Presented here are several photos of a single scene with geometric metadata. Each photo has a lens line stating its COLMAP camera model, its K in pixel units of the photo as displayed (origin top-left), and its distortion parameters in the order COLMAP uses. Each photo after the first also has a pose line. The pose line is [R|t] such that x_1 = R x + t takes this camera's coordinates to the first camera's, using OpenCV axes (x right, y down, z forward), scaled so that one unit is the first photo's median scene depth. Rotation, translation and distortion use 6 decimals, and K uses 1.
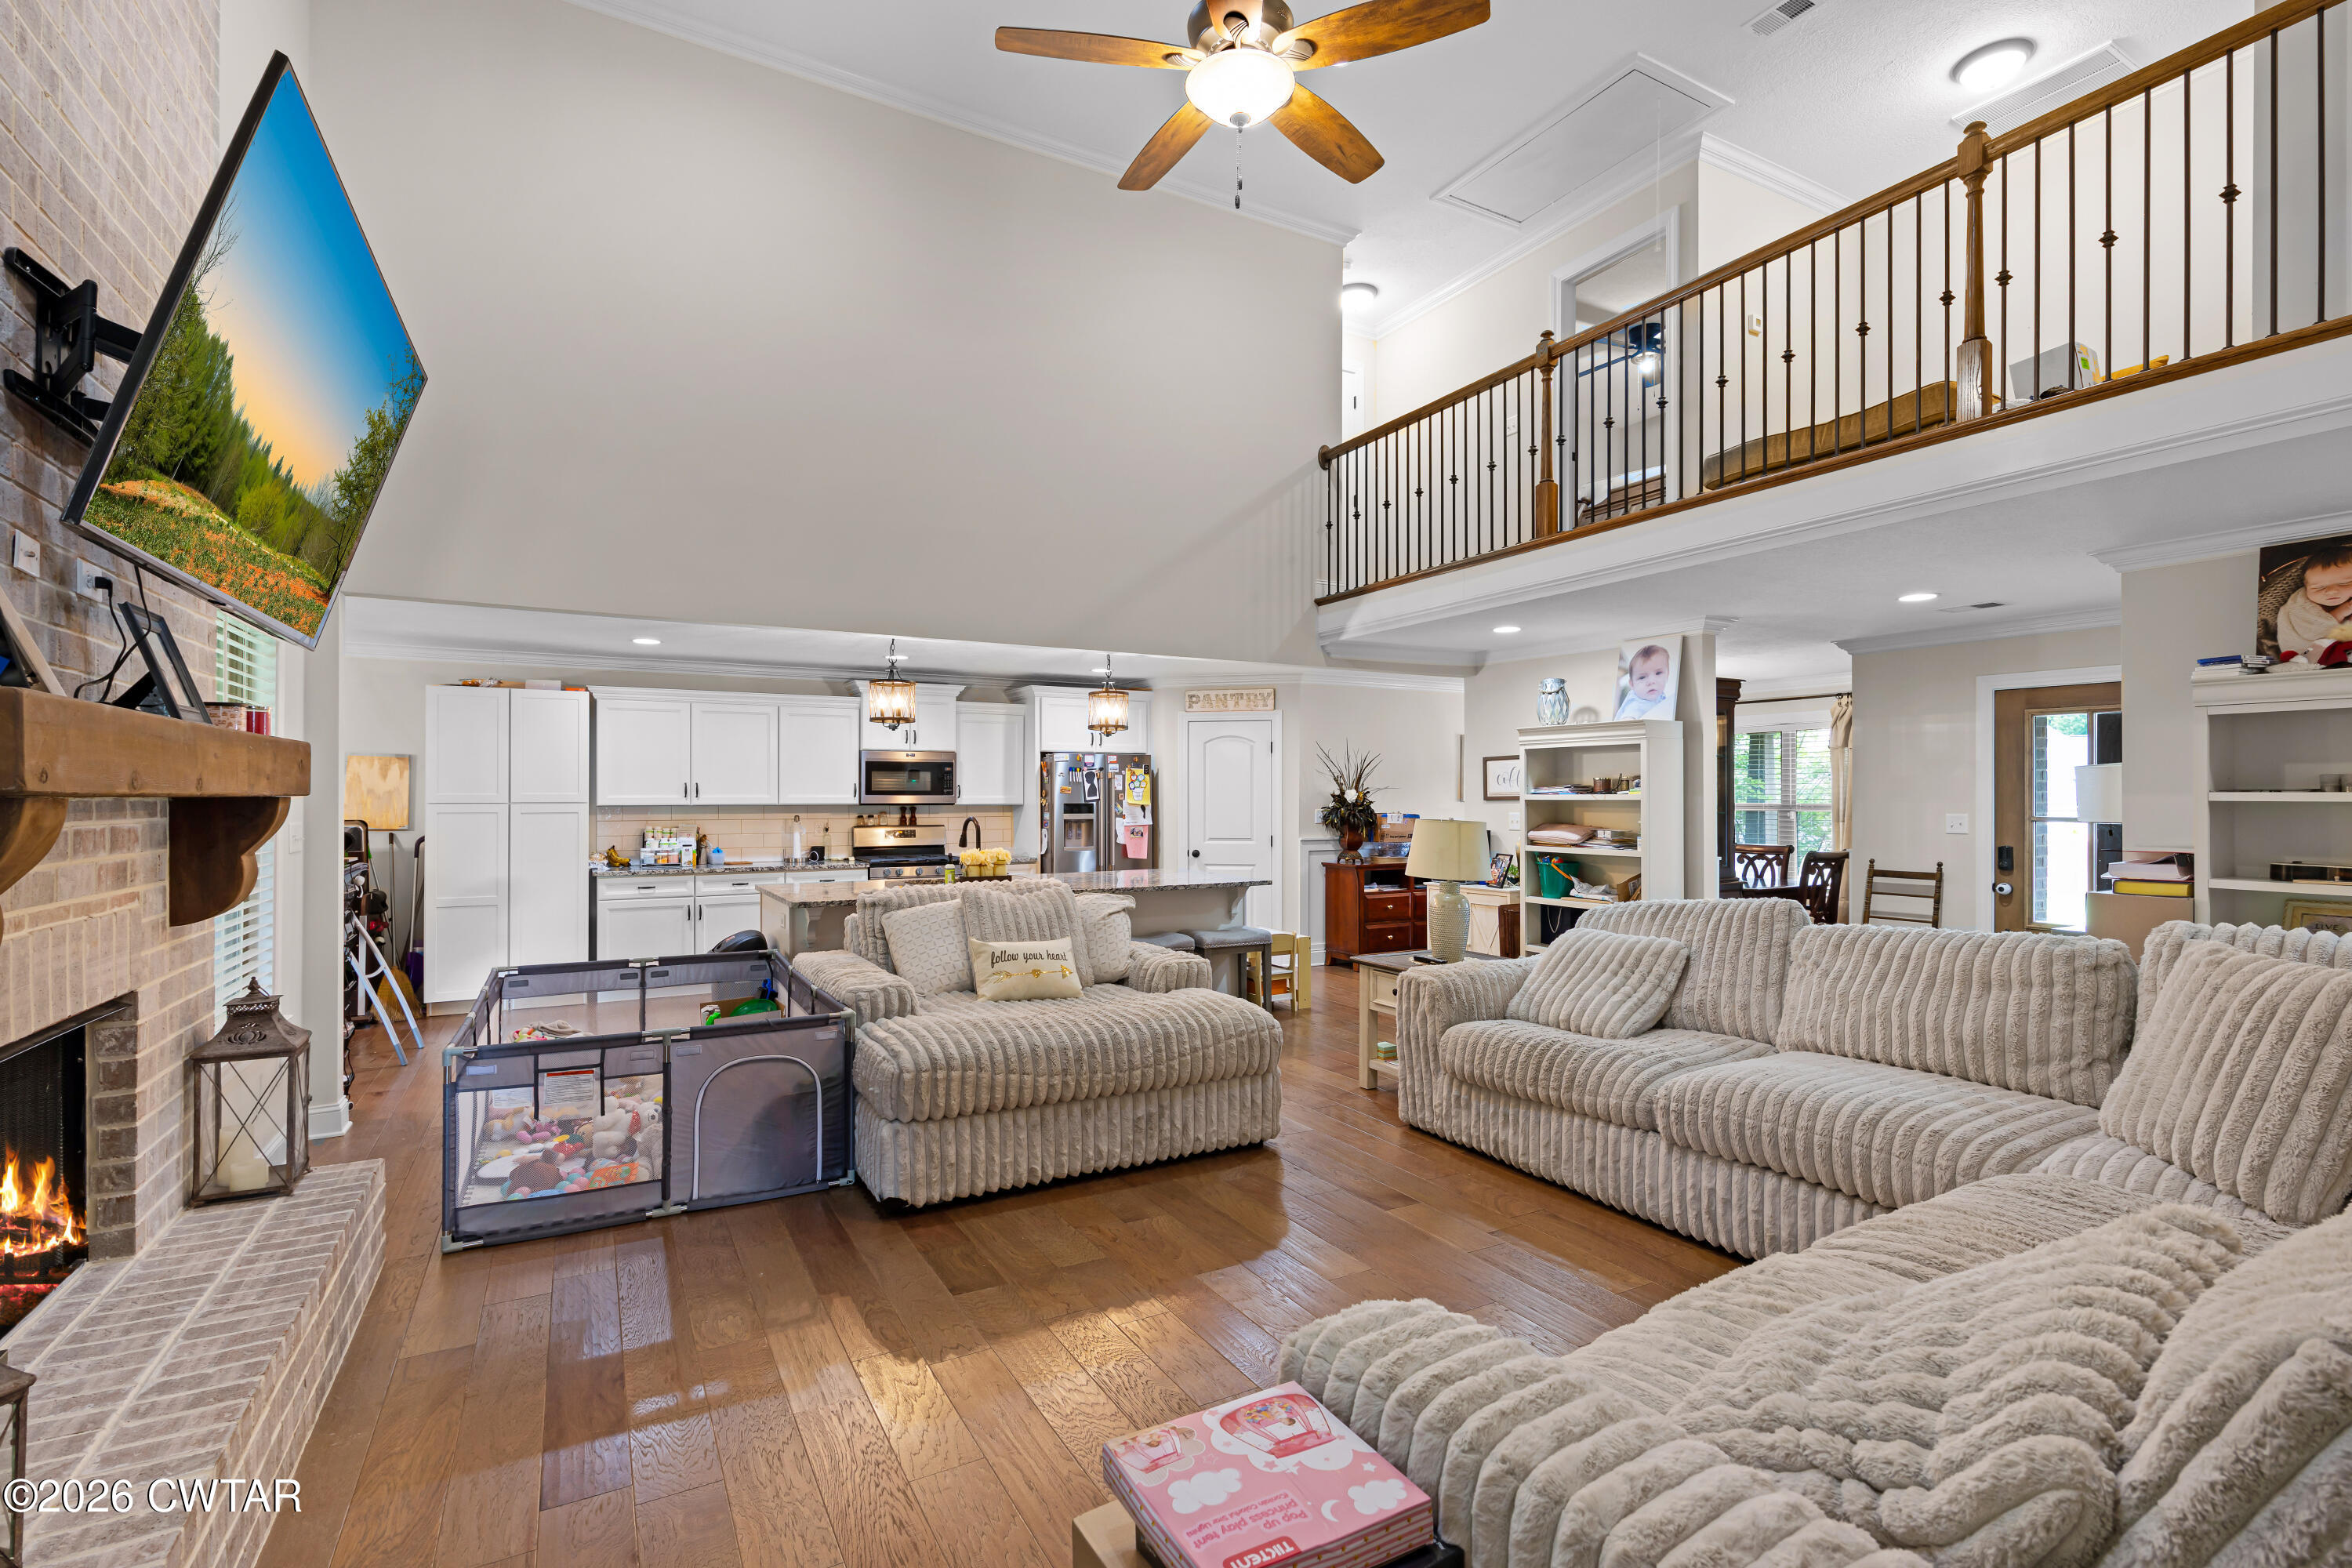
lens RADIAL K [[1062.6, 0, 1179.1], [0, 1062.6, 791.4], [0, 0, 1]] dist [0.000214, 0.000115]
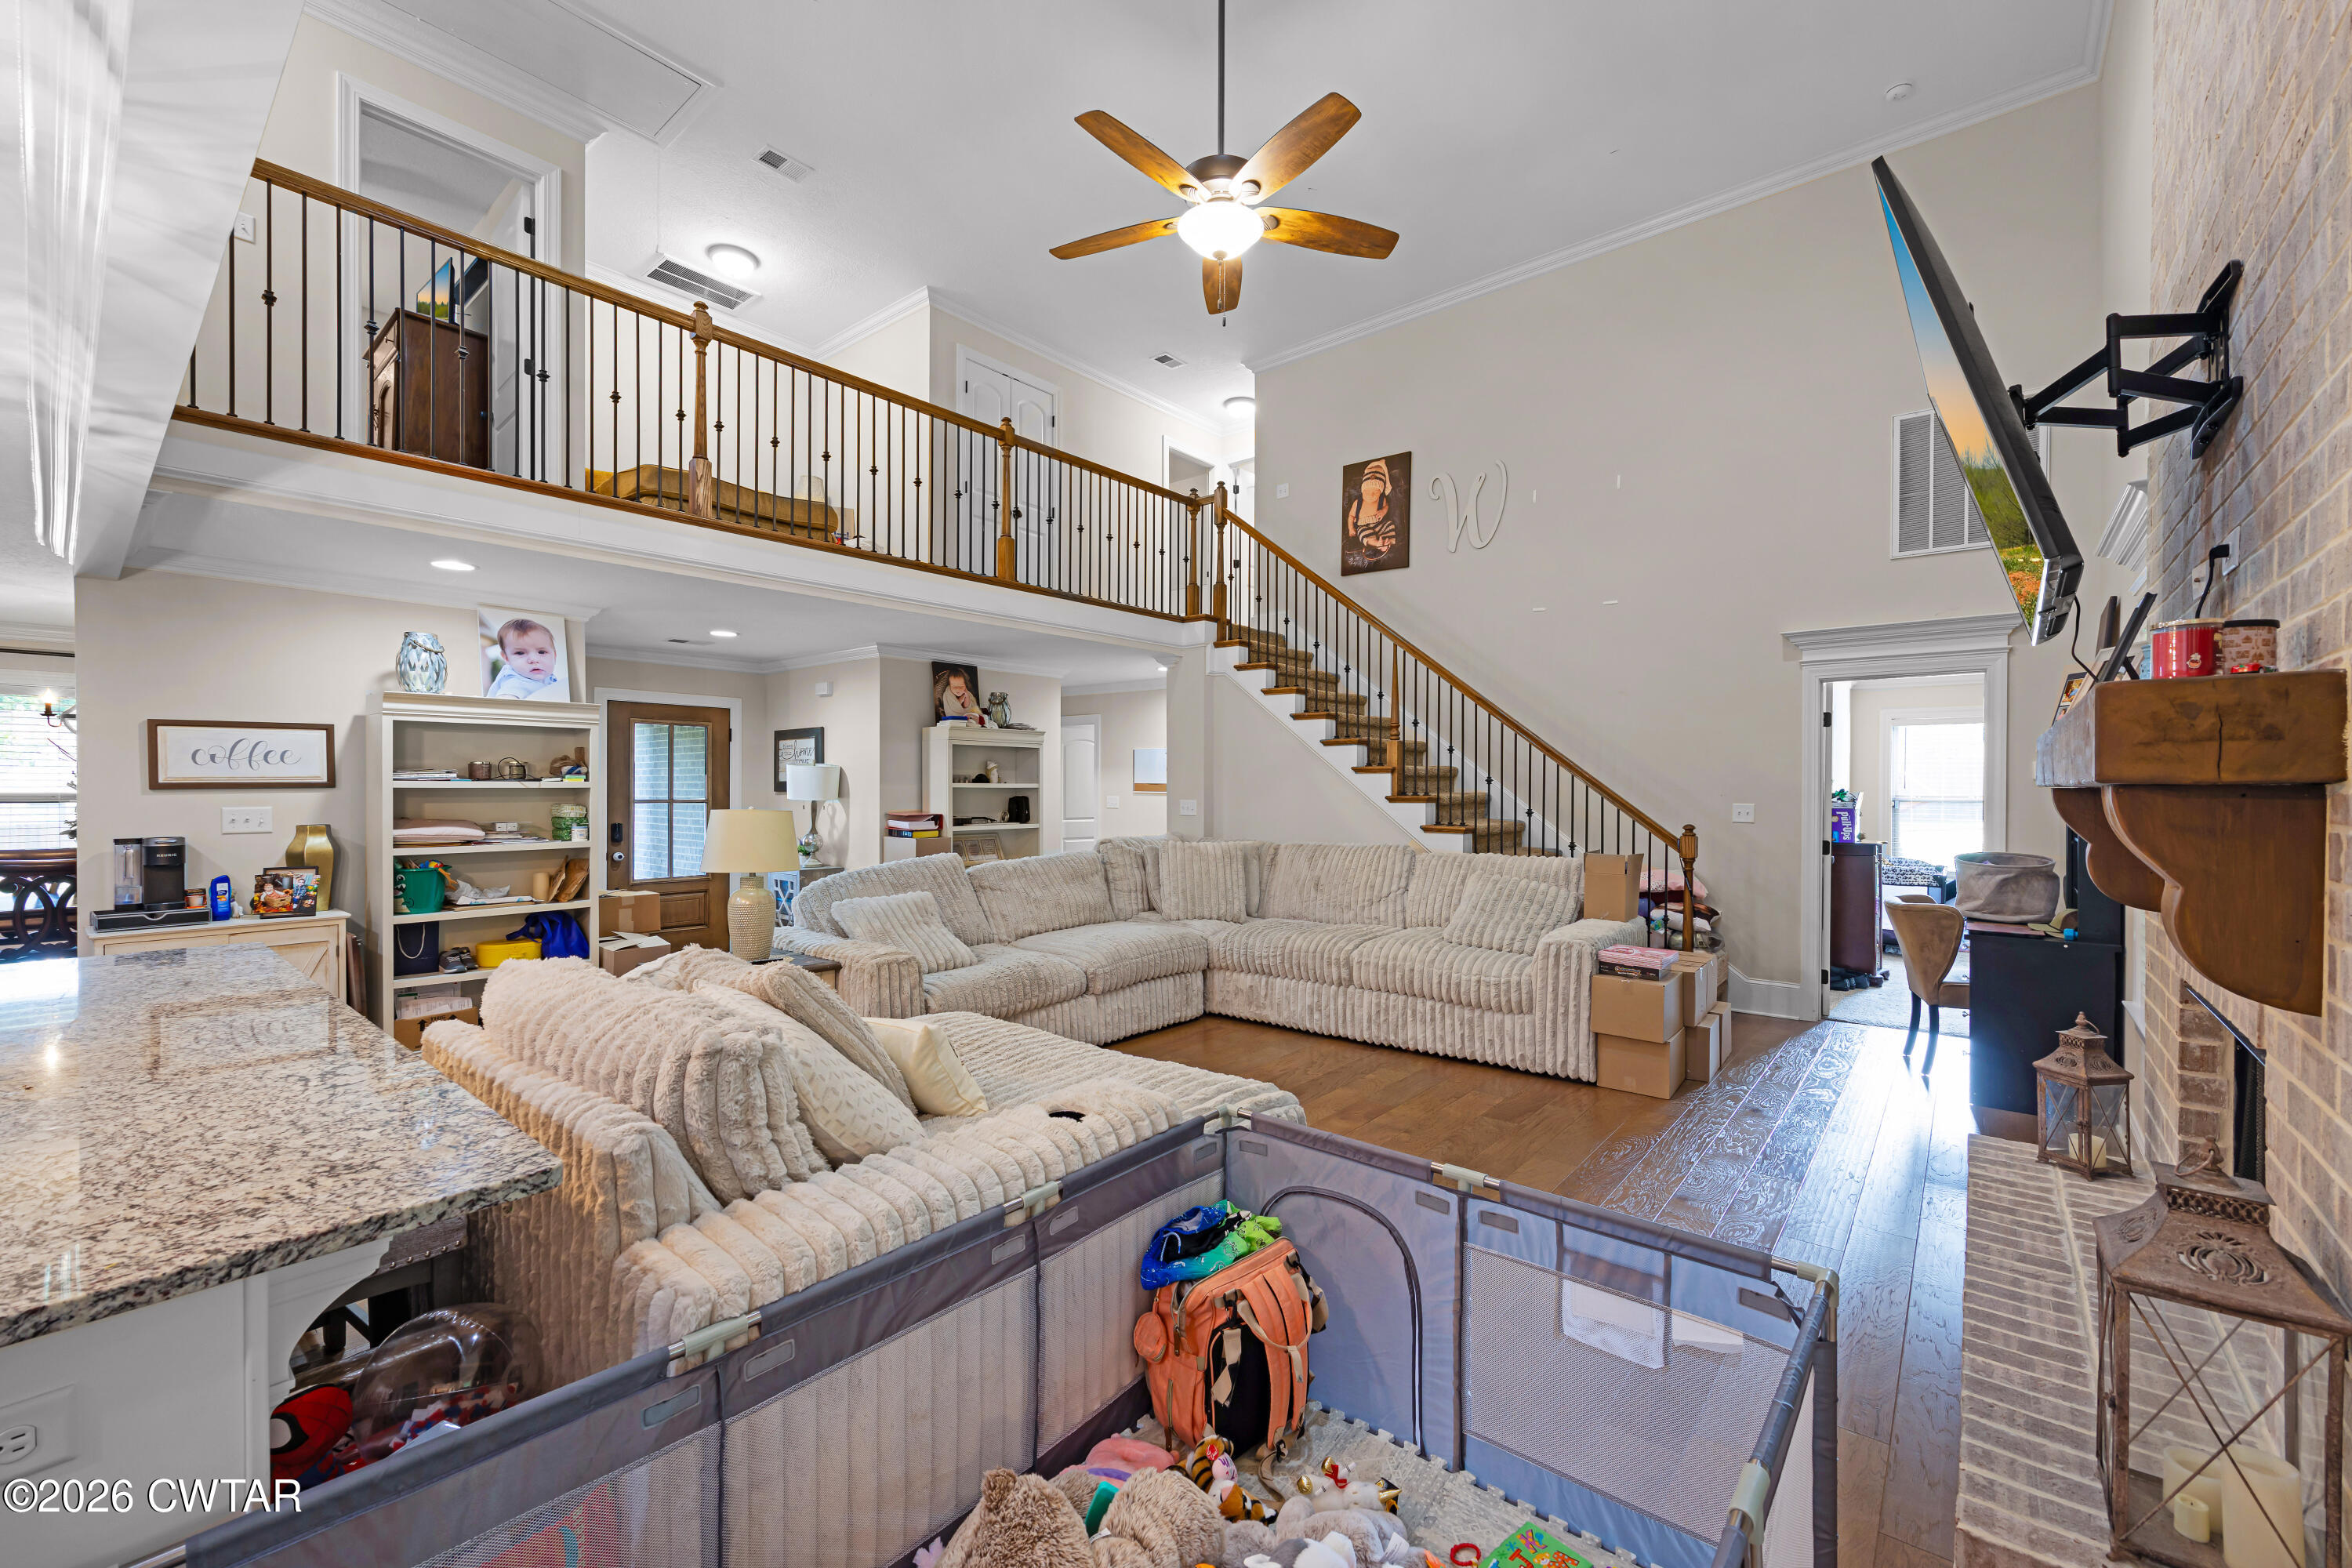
lens RADIAL K [[945.4, 0, 1178.7], [0, 945.4, 789.9], [0, 0, 1]] dist [0.000928, 0.000105]
pose [[-0.349323, -0.003089, 0.936997, -0.522975], [-0.006889, 0.999976, 0.000729, 0.005438], [-0.936977, -0.006201, -0.349336, 0.756884]]
